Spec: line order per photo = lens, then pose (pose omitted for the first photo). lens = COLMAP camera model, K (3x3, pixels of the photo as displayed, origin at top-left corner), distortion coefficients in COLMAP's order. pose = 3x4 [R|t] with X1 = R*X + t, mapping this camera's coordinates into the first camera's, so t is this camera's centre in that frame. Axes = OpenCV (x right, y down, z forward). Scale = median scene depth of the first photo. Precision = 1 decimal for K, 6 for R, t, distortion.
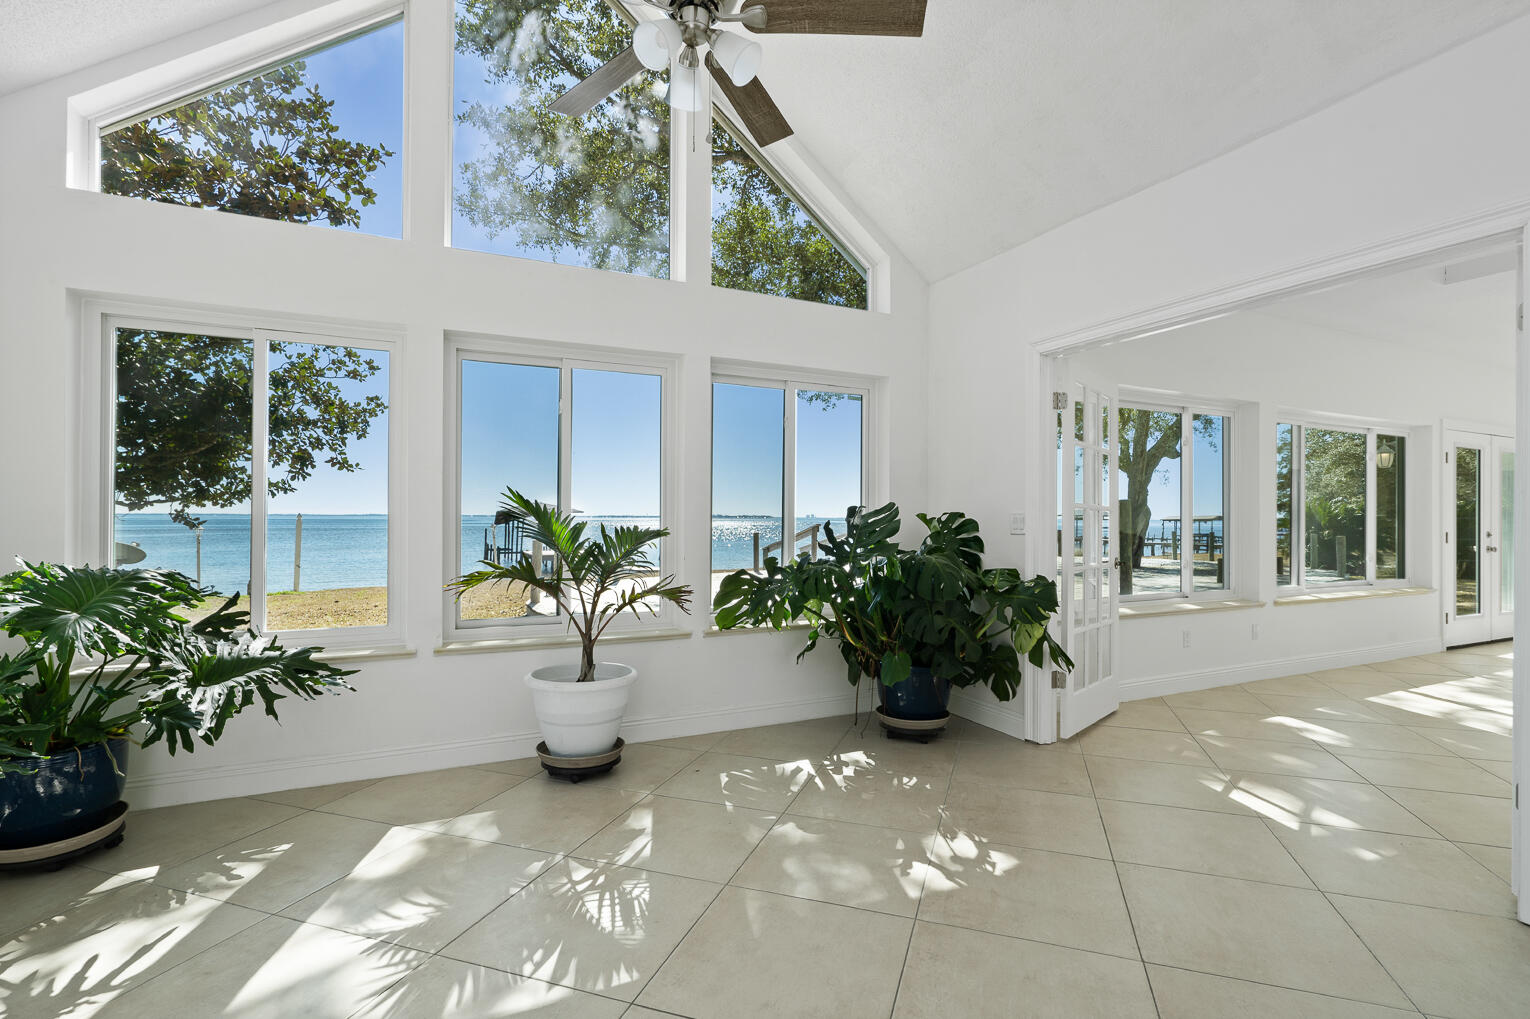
lens RADIAL K [[714.1, 0, 765.3], [0, 714.1, 514.1], [0, 0, 1]] dist [-0.009244, 0.003391]
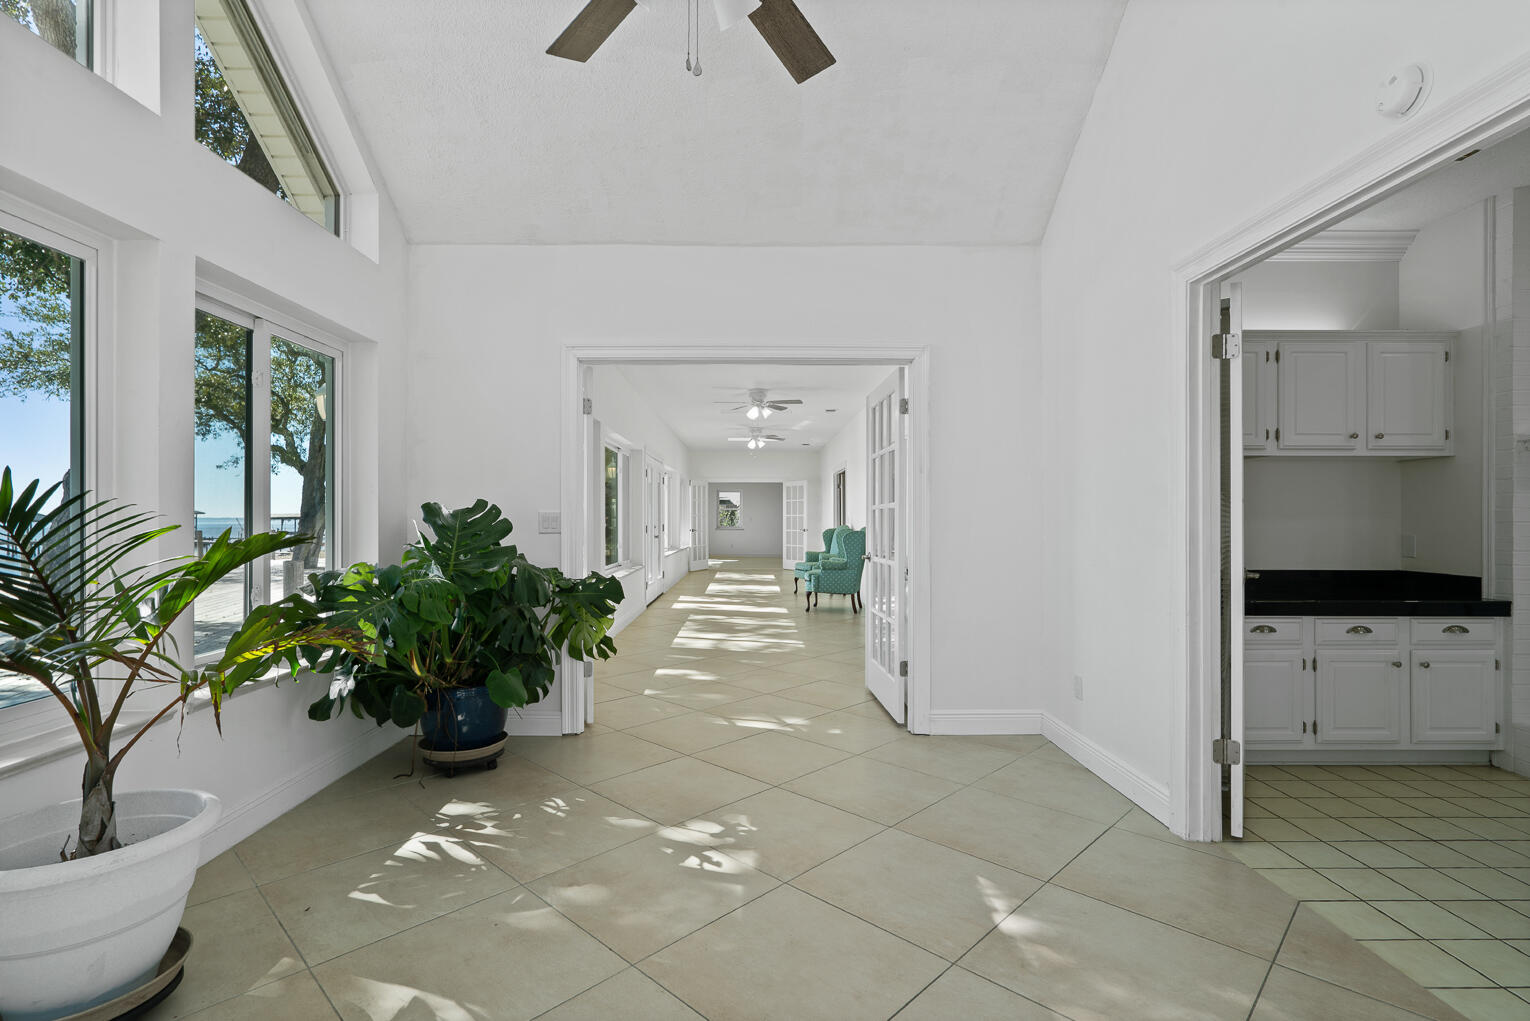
lens RADIAL K [[714.1, 0, 754.2], [0, 714.1, 518.4], [0, 0, 1]] dist [-0.009244, 0.003391]
pose [[0.429184, -0.003458, 0.903210, -0.480831], [-0.005593, 0.999963, 0.006486, -0.000753], [-0.903200, -0.007835, 0.429149, 0.347951]]
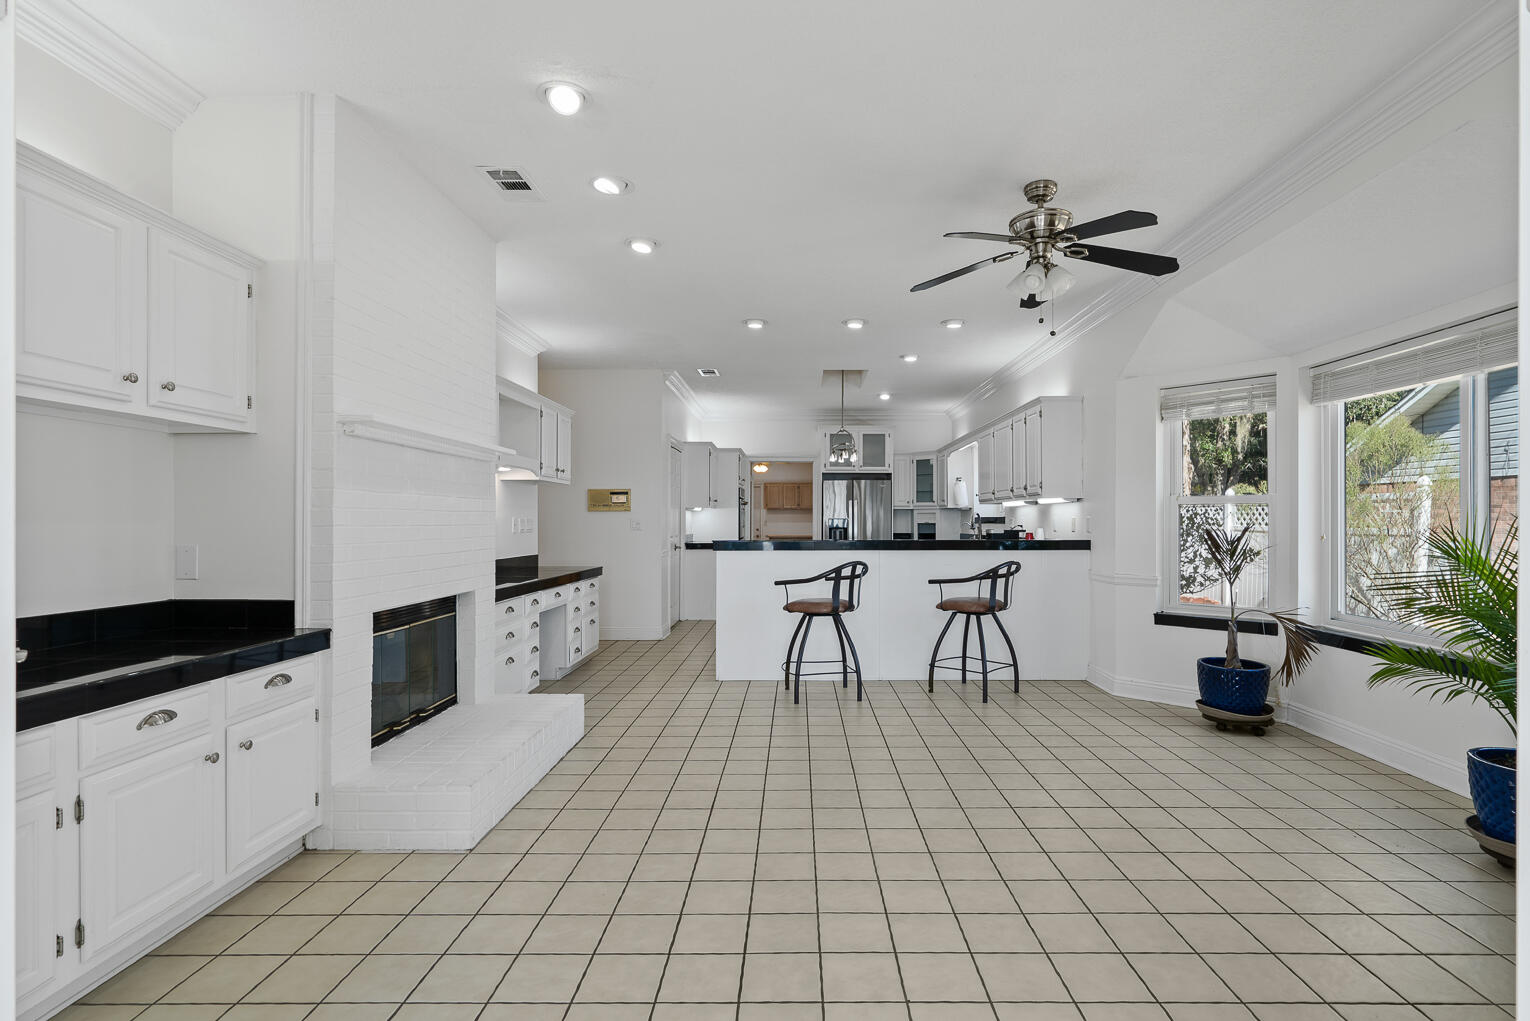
lens RADIAL K [[747.9, 0, 798.5], [0, 747.9, 517.0], [0, 0, 1]] dist [-0.012753, 0.005926]
pose [[-0.901254, -0.002890, 0.433282, 0.057159], [-0.007799, 0.999924, -0.009554, -0.000879], [-0.433221, -0.011990, -0.901208, 0.322279]]
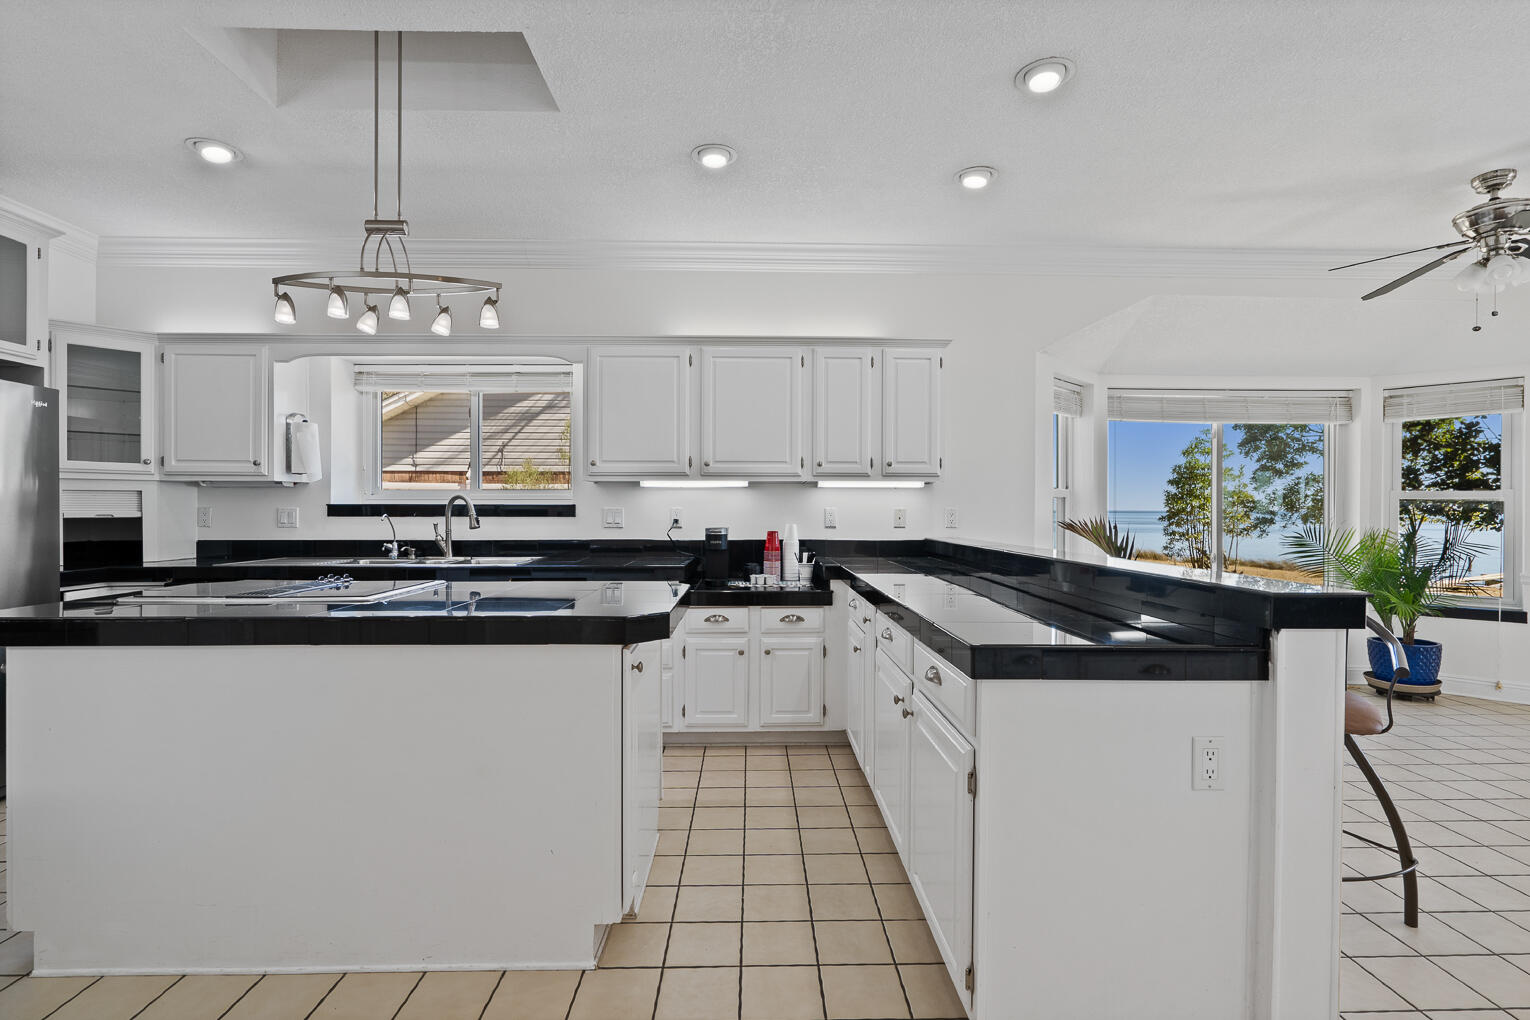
lens RADIAL K [[714.1, 0, 774.8], [0, 714.1, 509.6], [0, 0, 1]] dist [-0.009244, 0.003391]
pose [[-0.411760, -0.006343, -0.911270, 1.427105], [0.001137, 0.999971, -0.007474, -0.010883], [0.911292, -0.004114, -0.411741, -1.190873]]
